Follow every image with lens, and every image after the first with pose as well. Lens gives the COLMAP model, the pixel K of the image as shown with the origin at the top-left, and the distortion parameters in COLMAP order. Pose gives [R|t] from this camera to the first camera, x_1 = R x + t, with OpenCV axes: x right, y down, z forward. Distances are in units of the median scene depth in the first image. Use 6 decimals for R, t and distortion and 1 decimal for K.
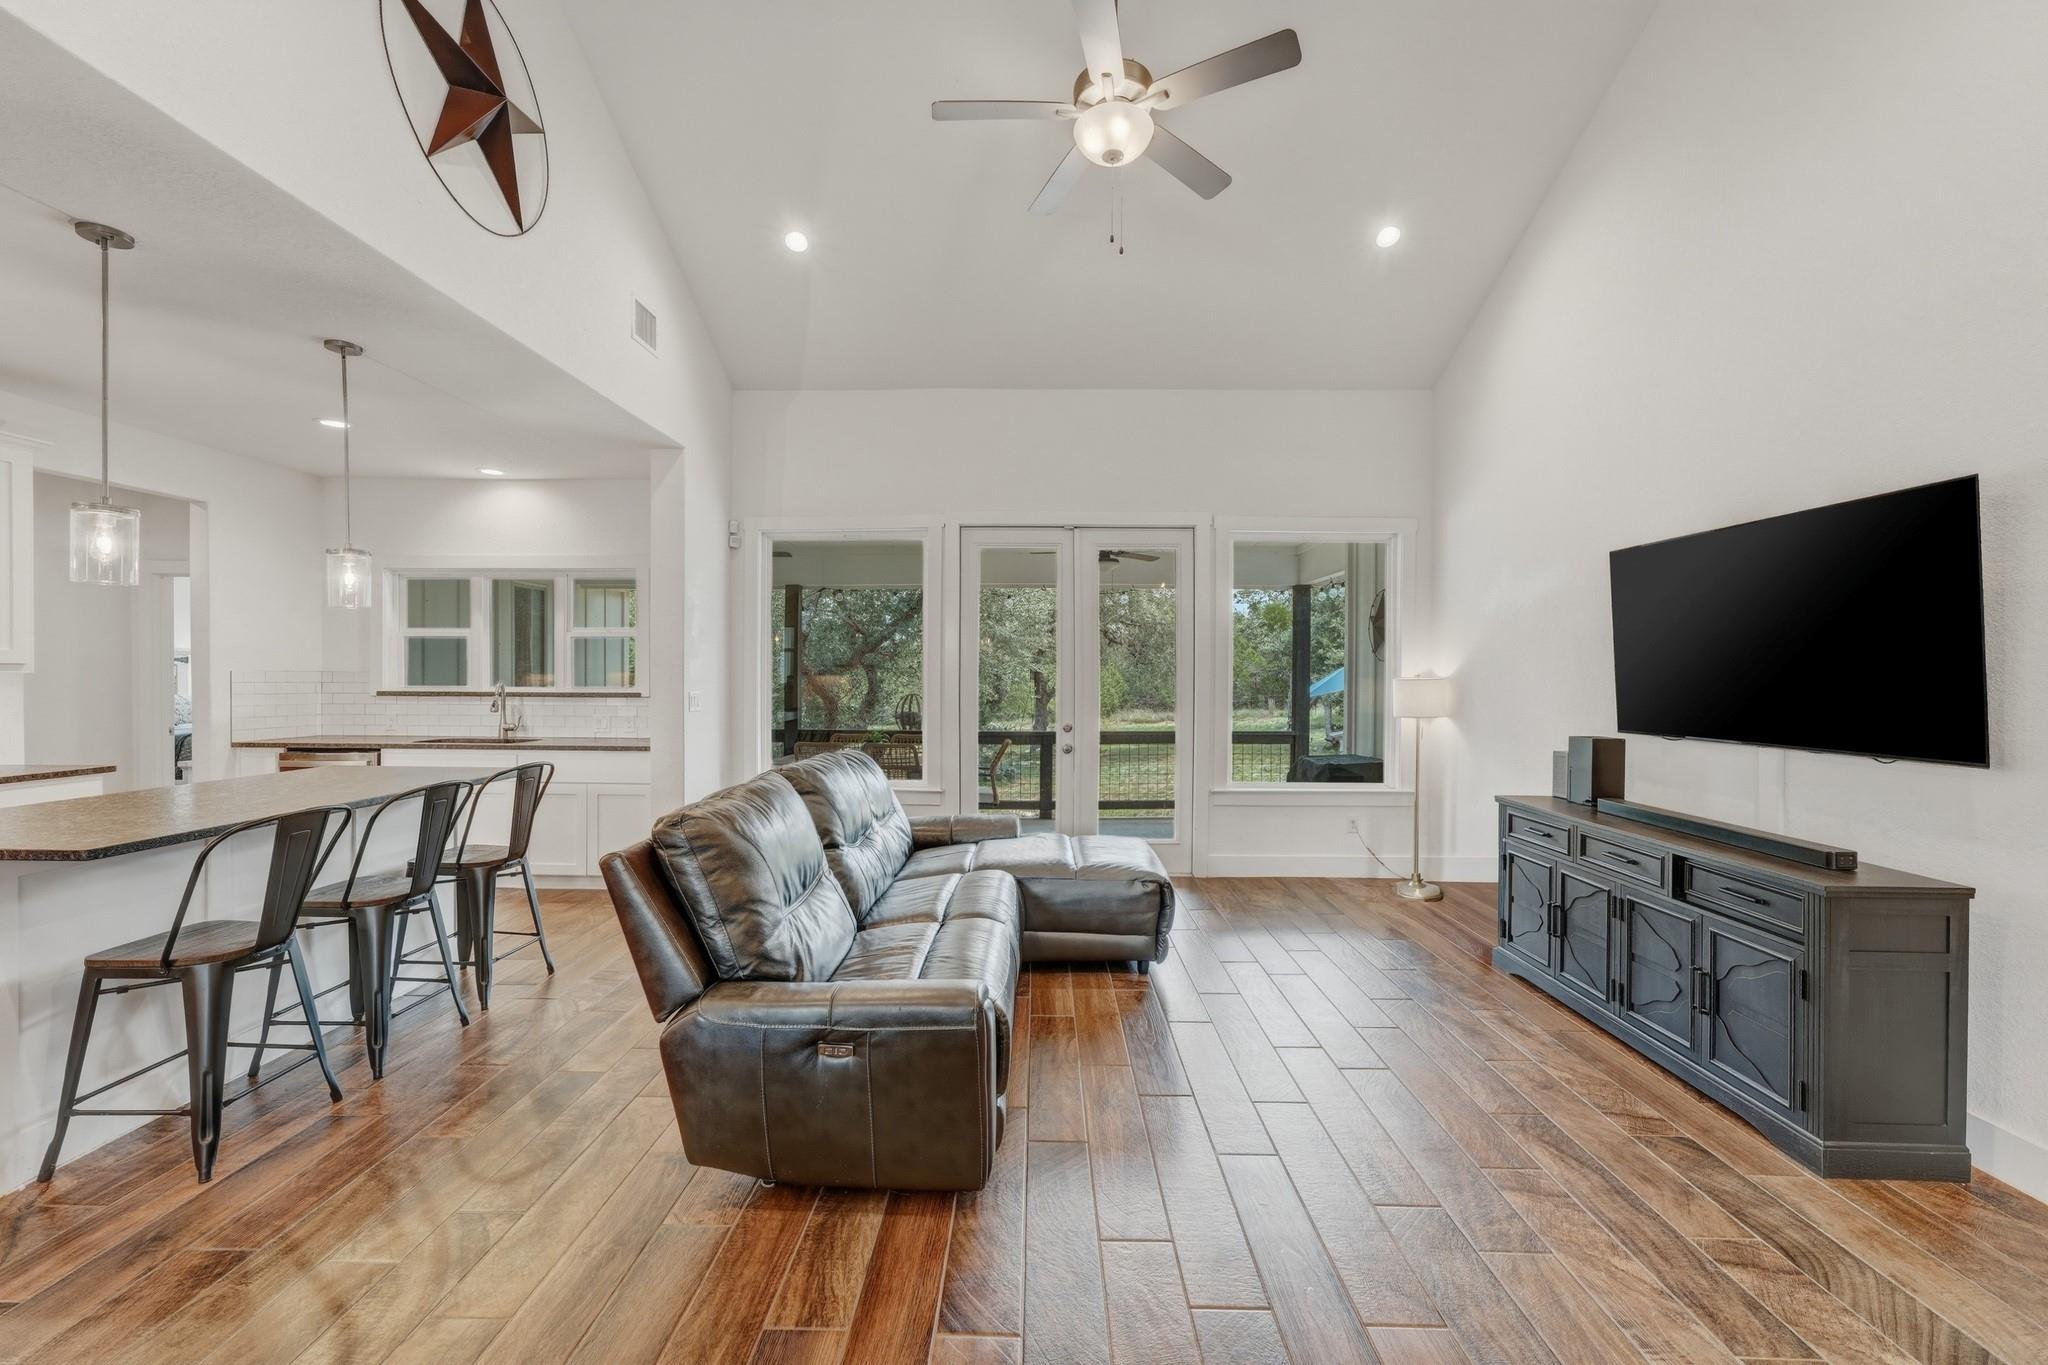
lens RADIAL K [[872.1, 0, 997.1], [0, 872.1, 677.6], [0, 0, 1]] dist [-0.000397, 0.016407]
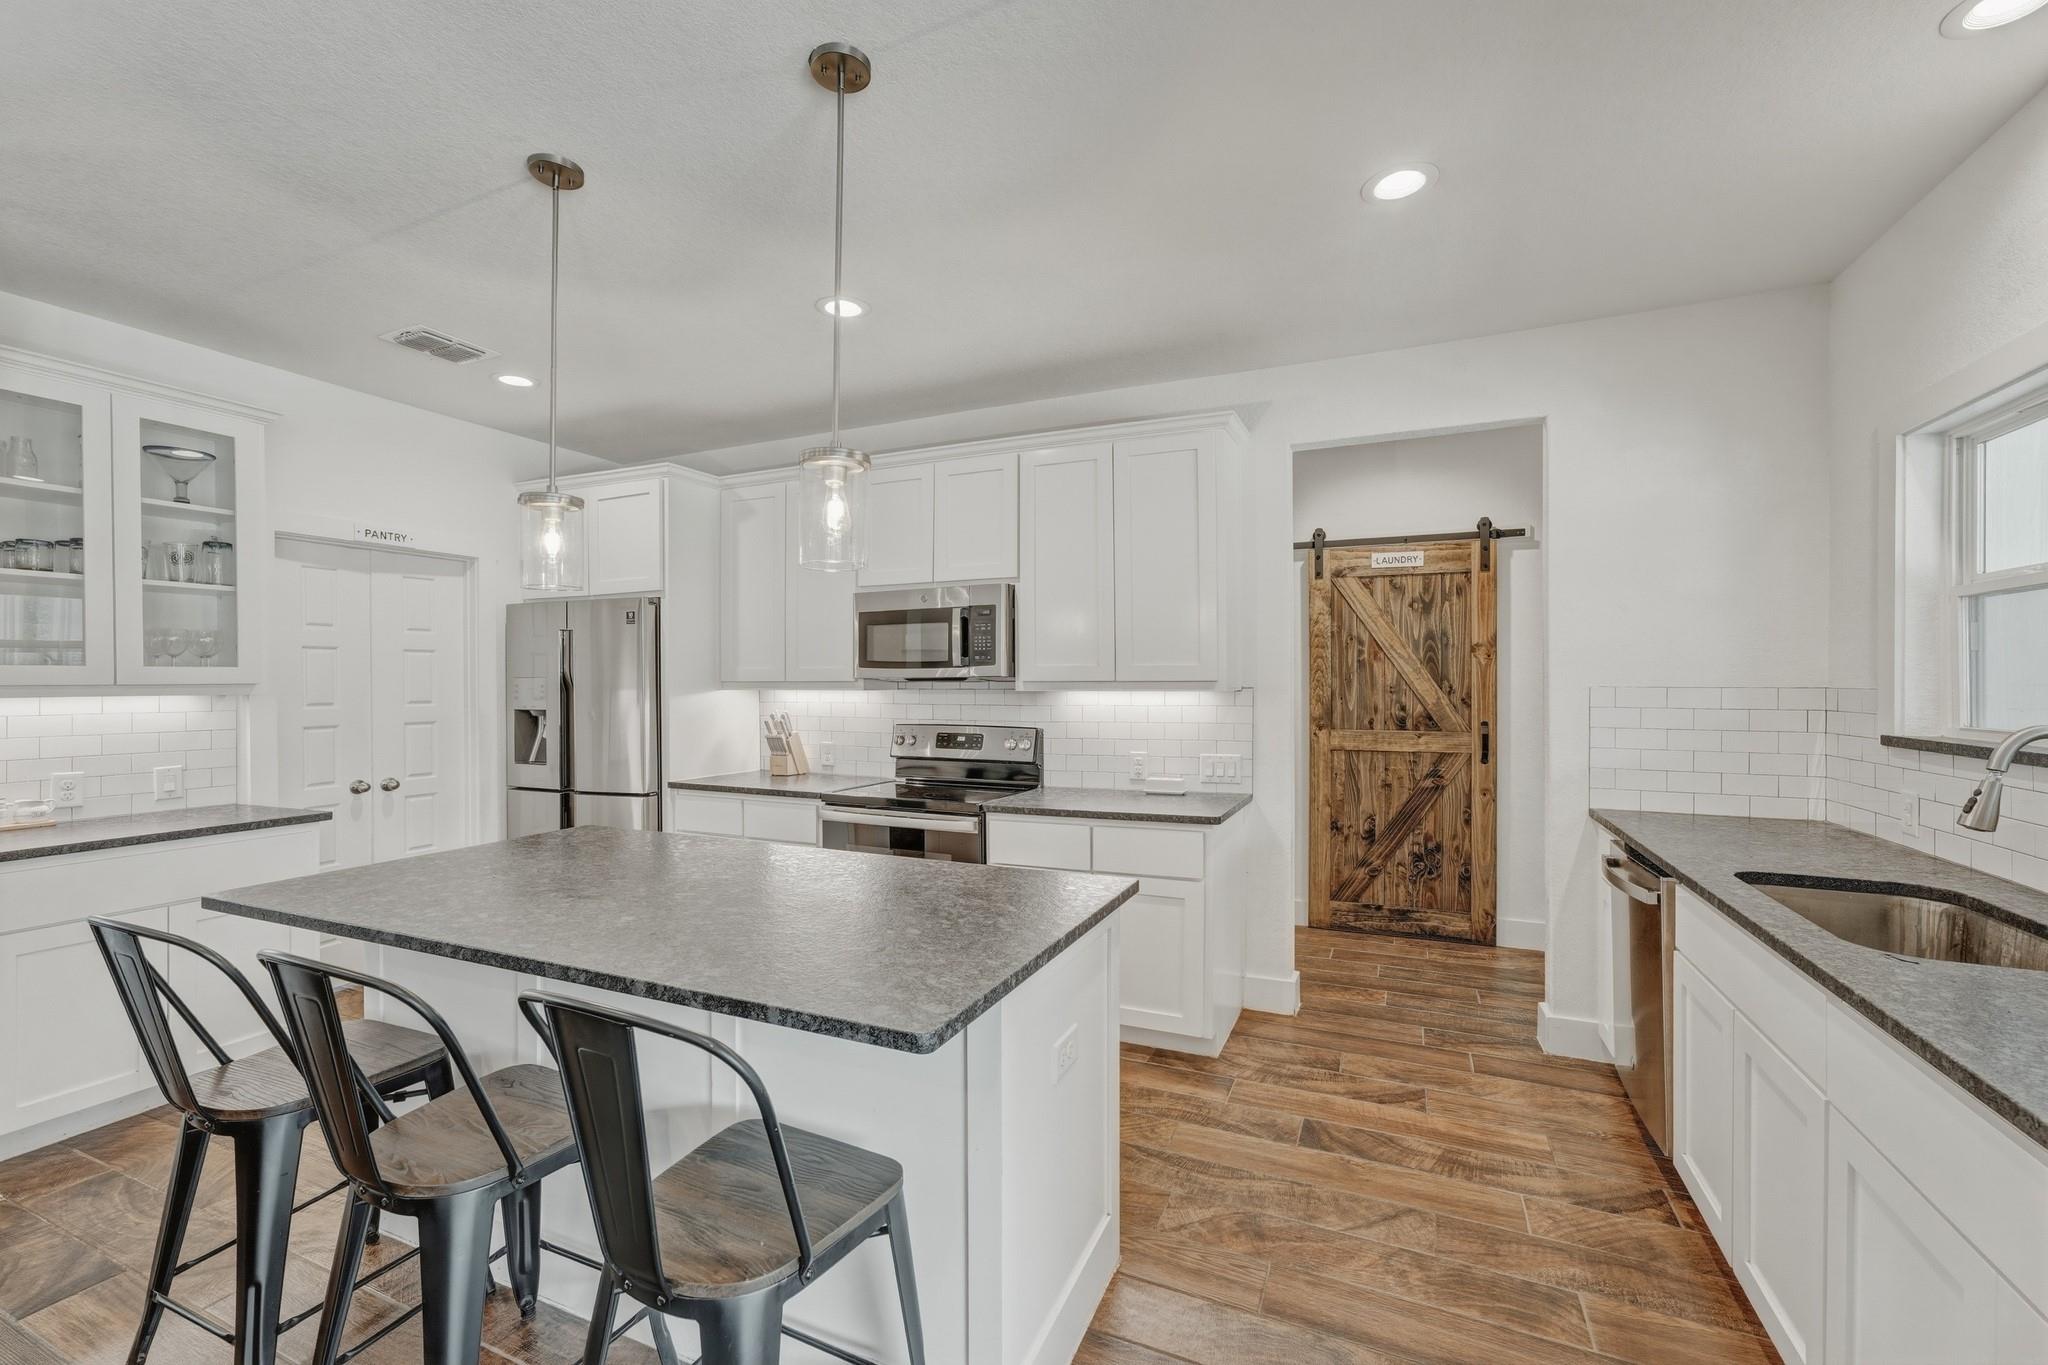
lens RADIAL K [[830.7, 0, 995.7], [0, 830.7, 686.5], [0, 0, 1]] dist [-0.000356, 0.000238]
pose [[-0.354246, 0.001519, -0.935151, -0.238234], [-0.001306, 0.999997, 0.002120, -0.009331], [0.935151, 0.001972, -0.354243, 0.928401]]
